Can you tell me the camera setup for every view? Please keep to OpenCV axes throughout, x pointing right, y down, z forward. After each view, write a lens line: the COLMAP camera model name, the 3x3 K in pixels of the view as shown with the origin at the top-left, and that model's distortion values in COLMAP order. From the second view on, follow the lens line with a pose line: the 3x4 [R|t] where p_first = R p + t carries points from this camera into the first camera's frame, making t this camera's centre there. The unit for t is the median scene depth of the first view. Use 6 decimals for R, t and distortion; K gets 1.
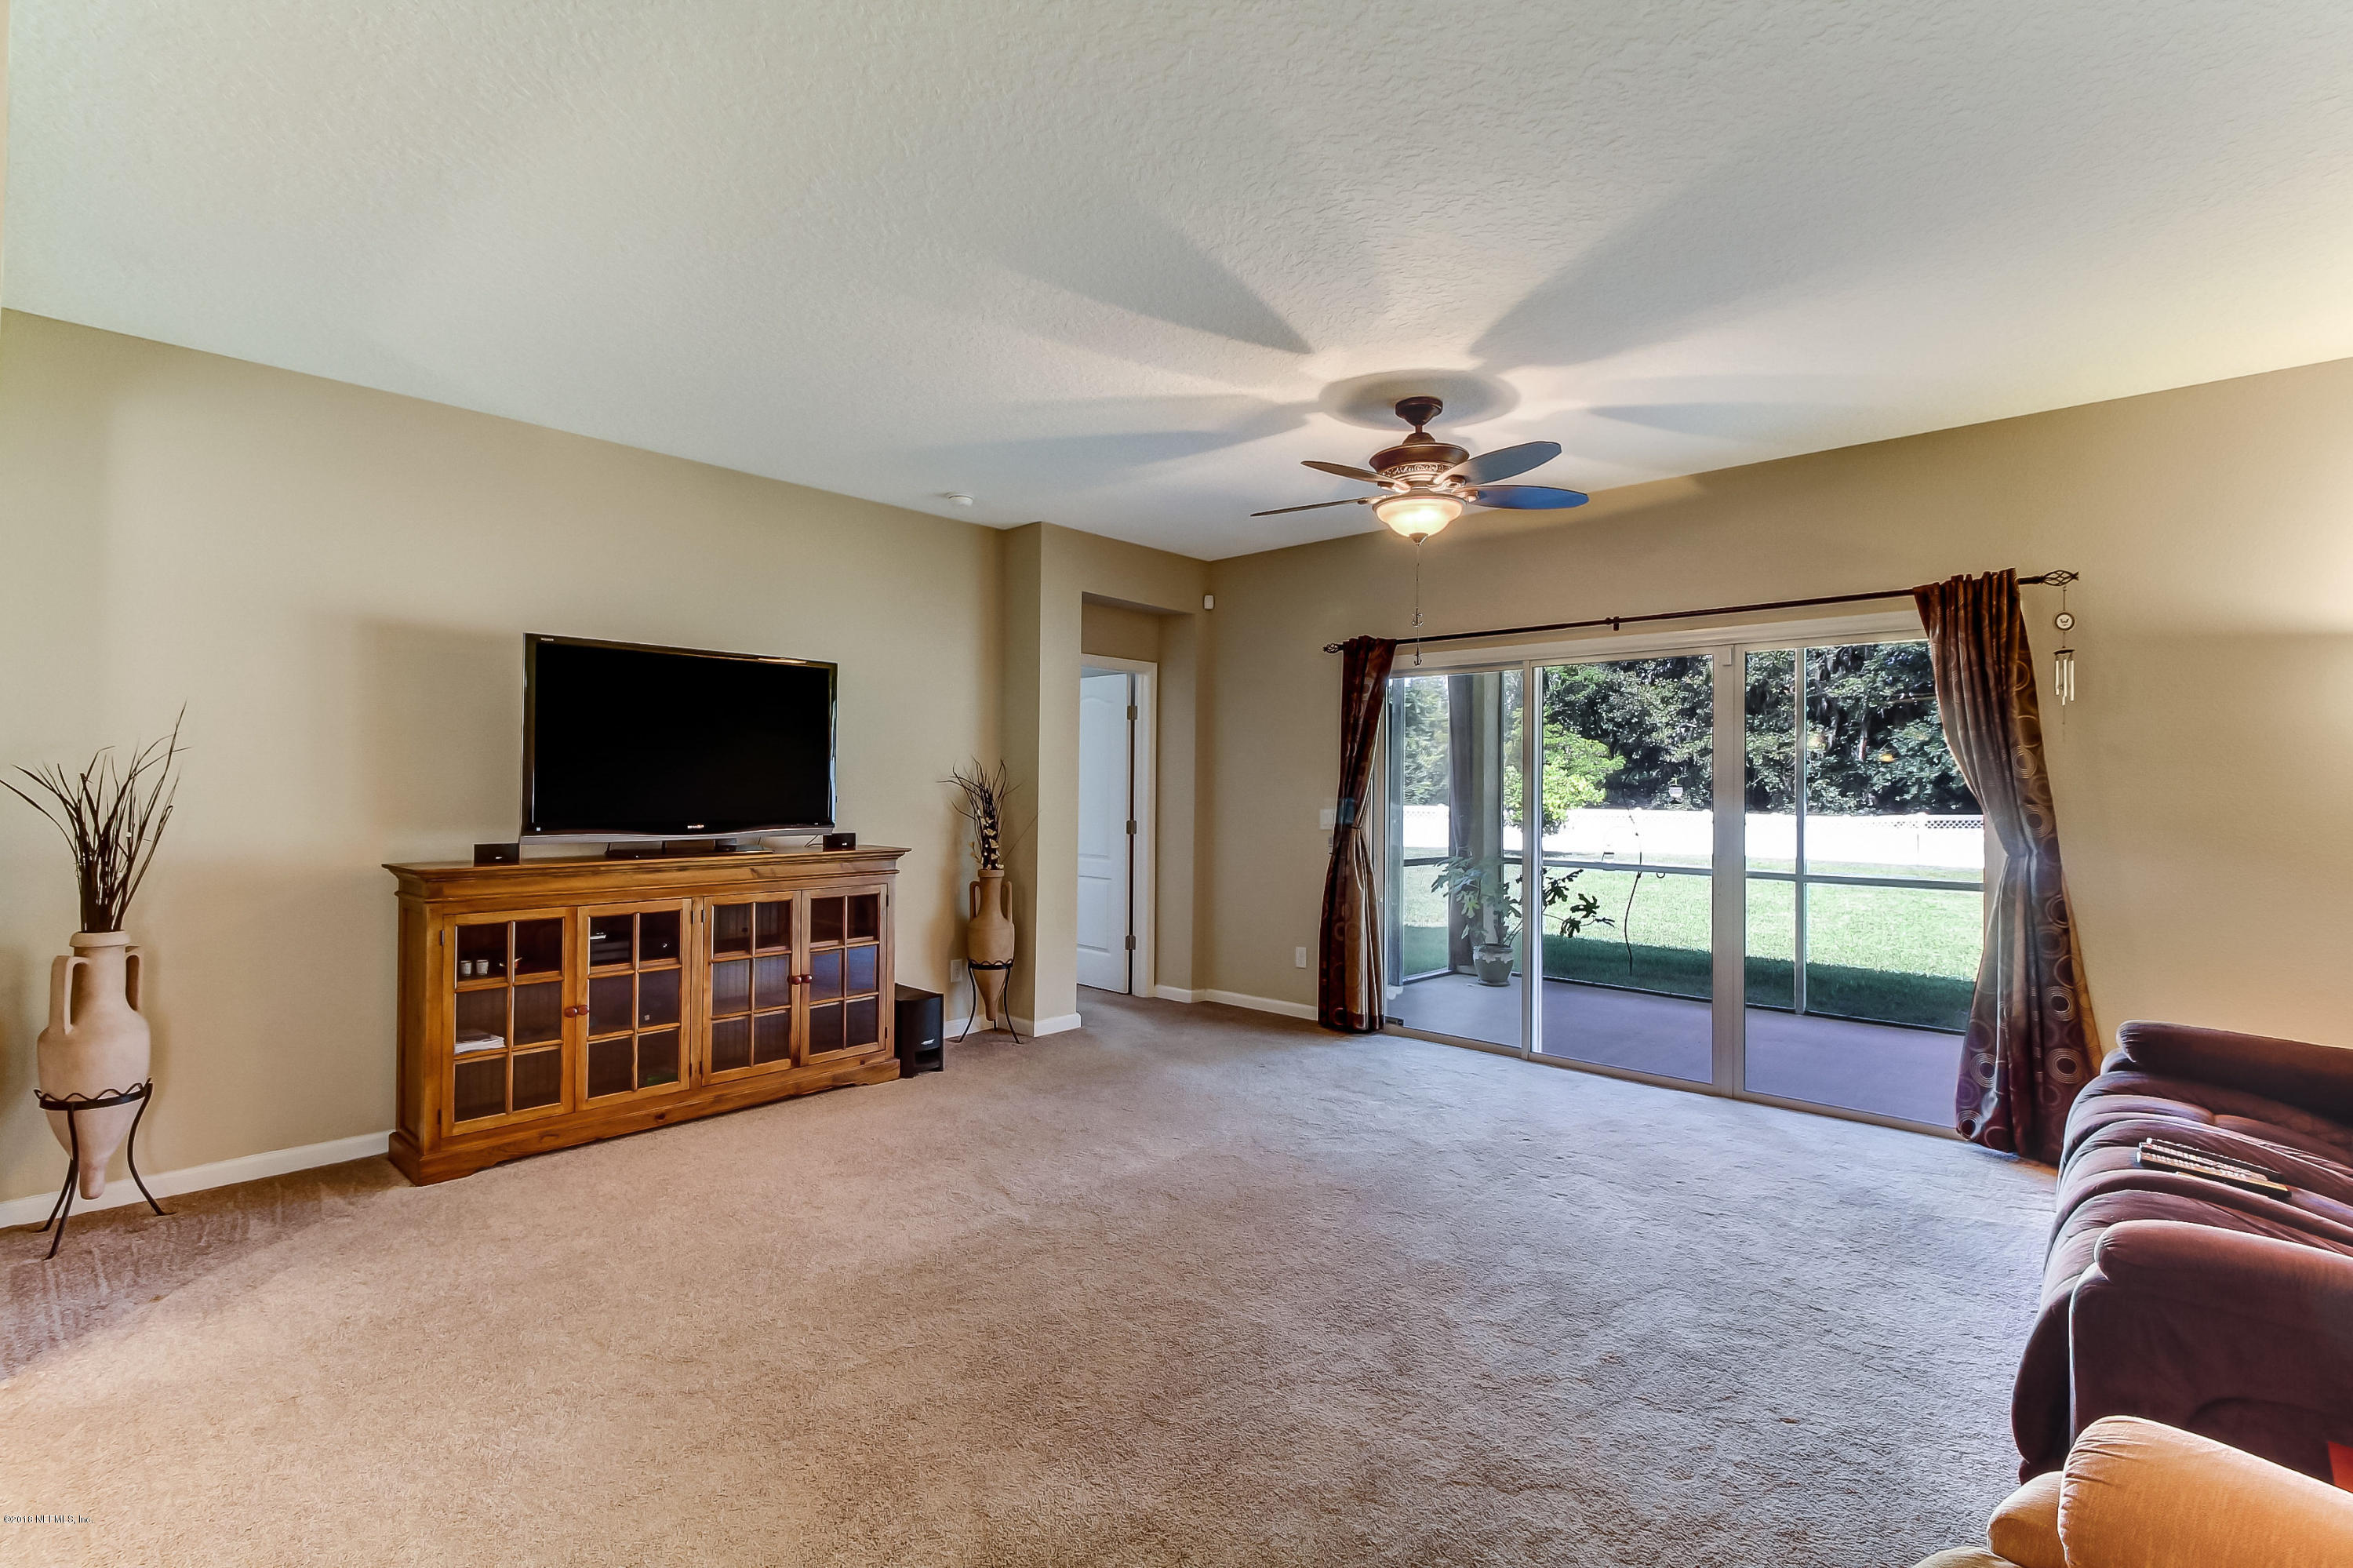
lens RADIAL K [[1076.7, 0, 1180.0], [0, 1076.7, 780.5], [0, 0, 1]] dist [0.000023, -0.000595]
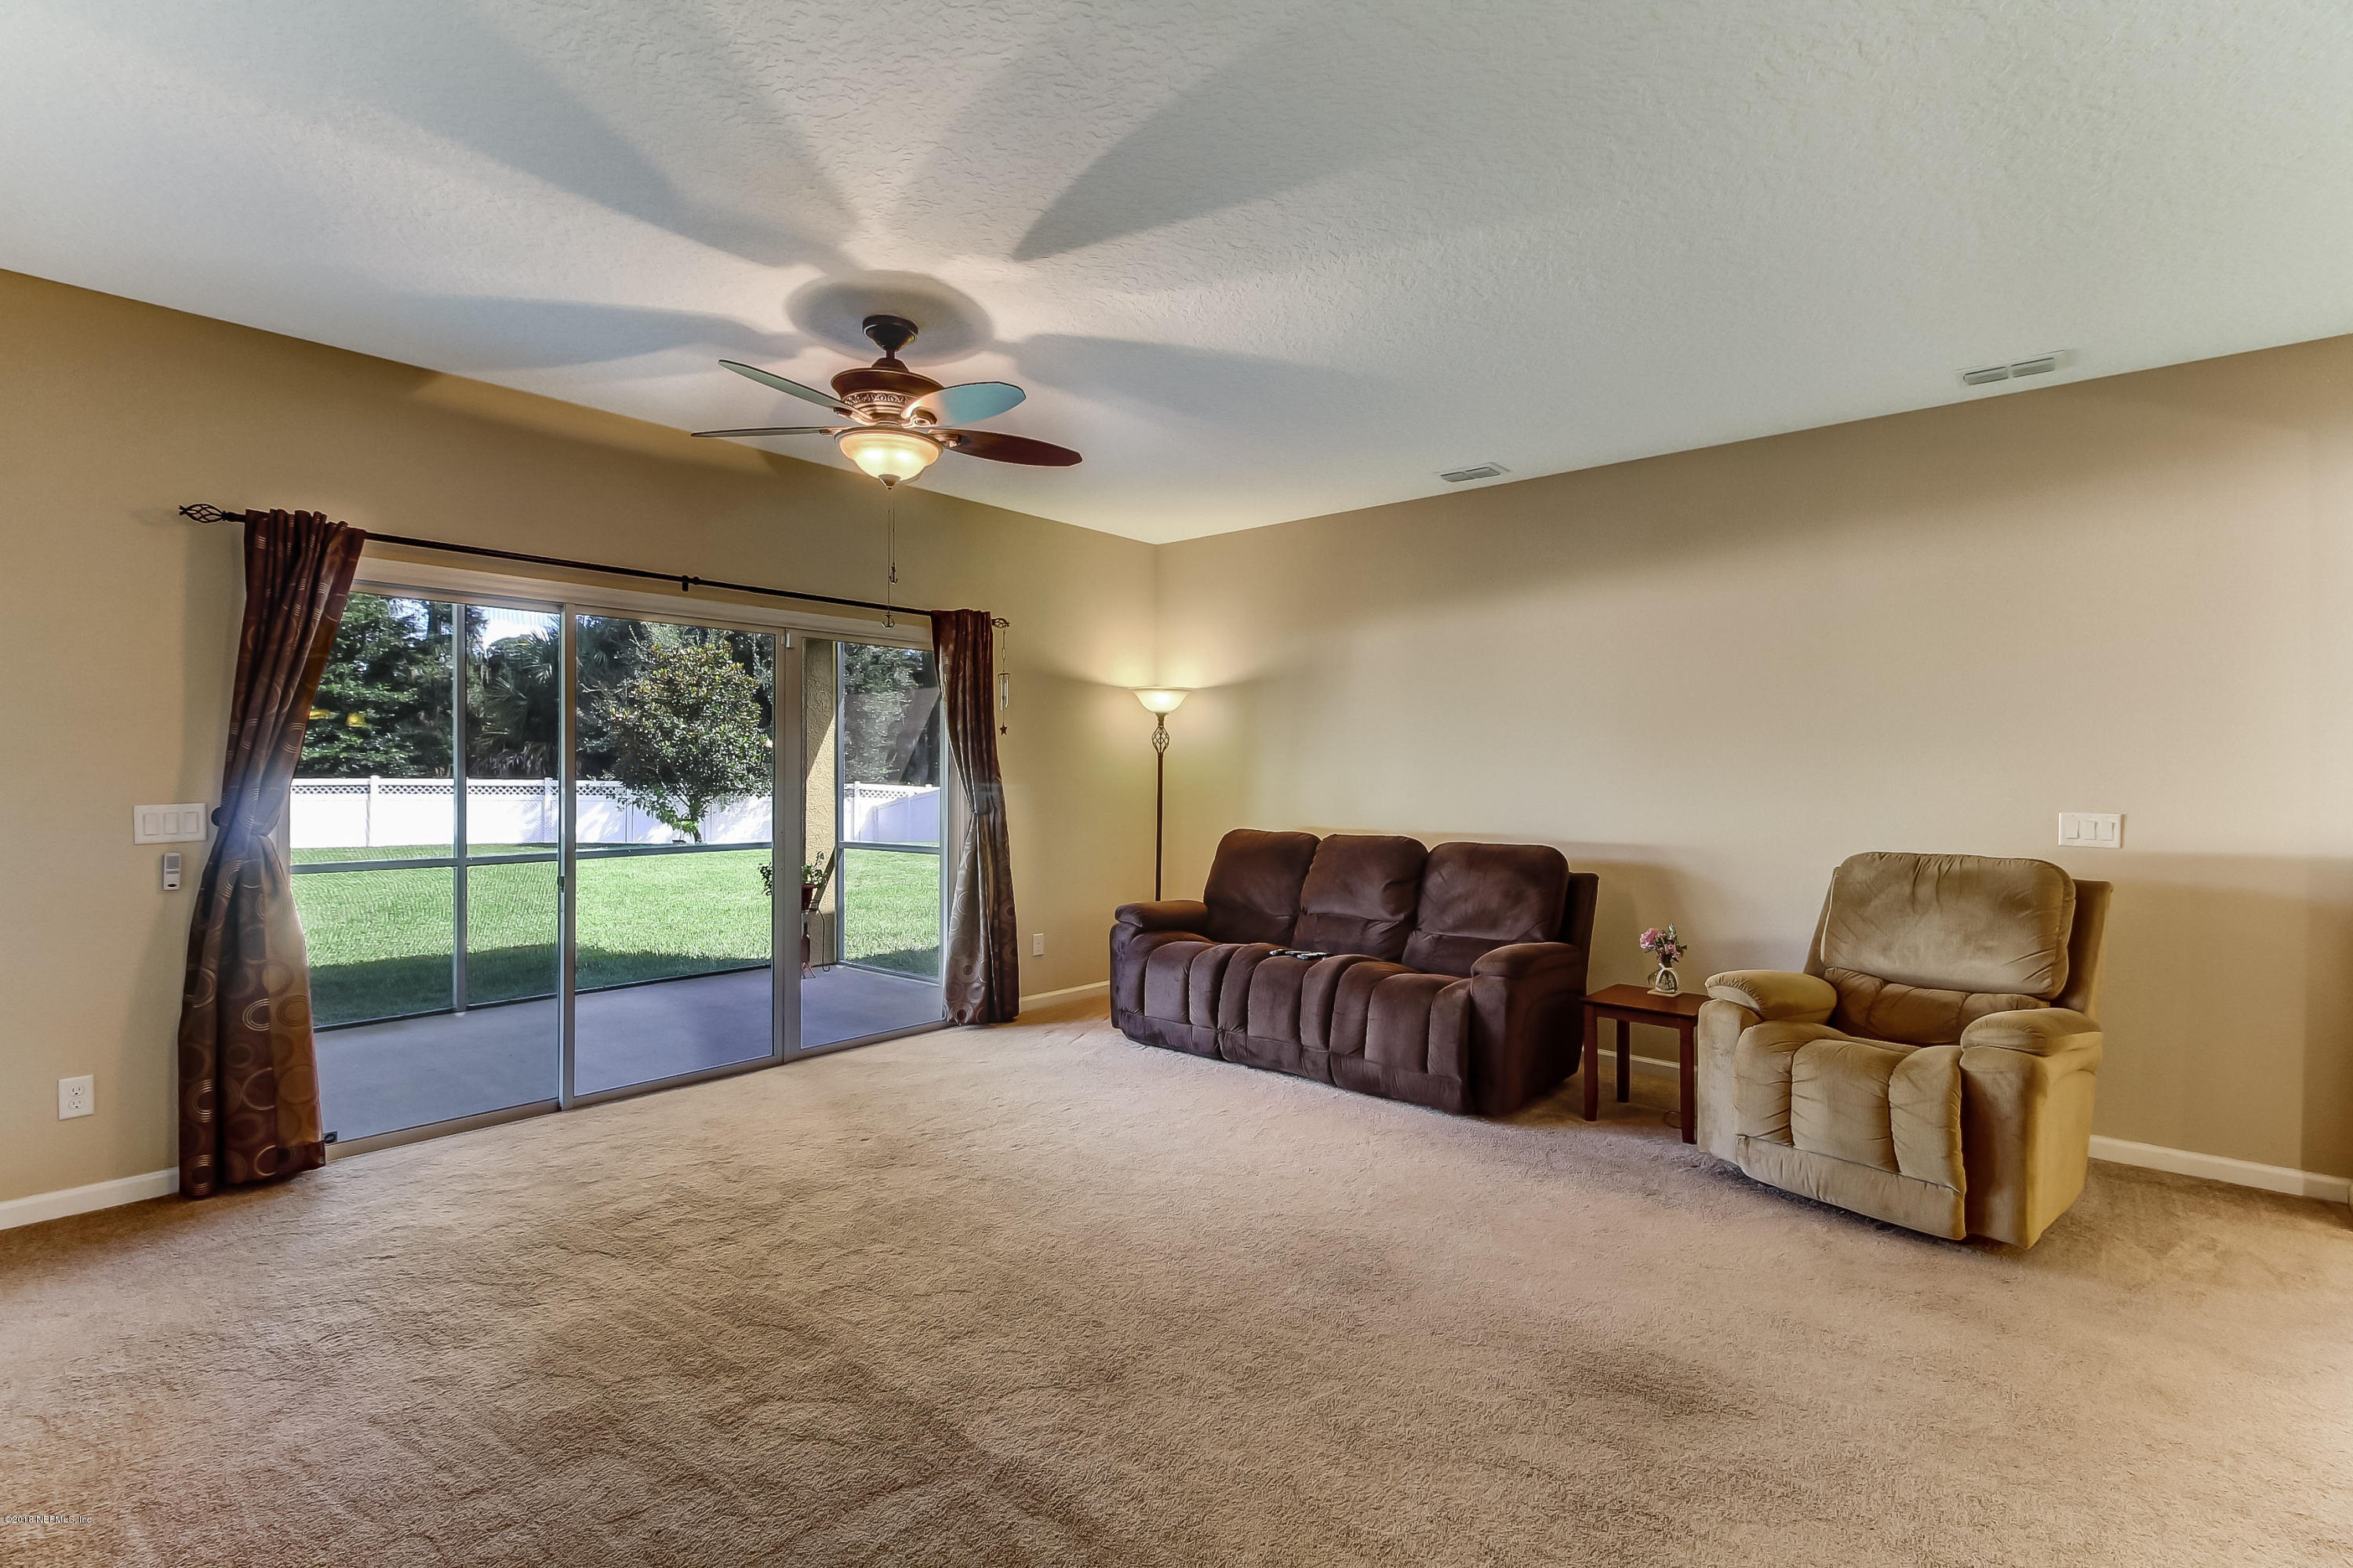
lens RADIAL K [[1076.7, 0, 1180.0], [0, 1076.7, 780.5], [0, 0, 1]] dist [0.000023, -0.000595]
pose [[-0.023998, -0.016770, 0.999571, -0.636149], [-0.013648, 0.999772, 0.016446, -0.001999], [-0.999619, -0.013247, -0.024221, 0.761002]]
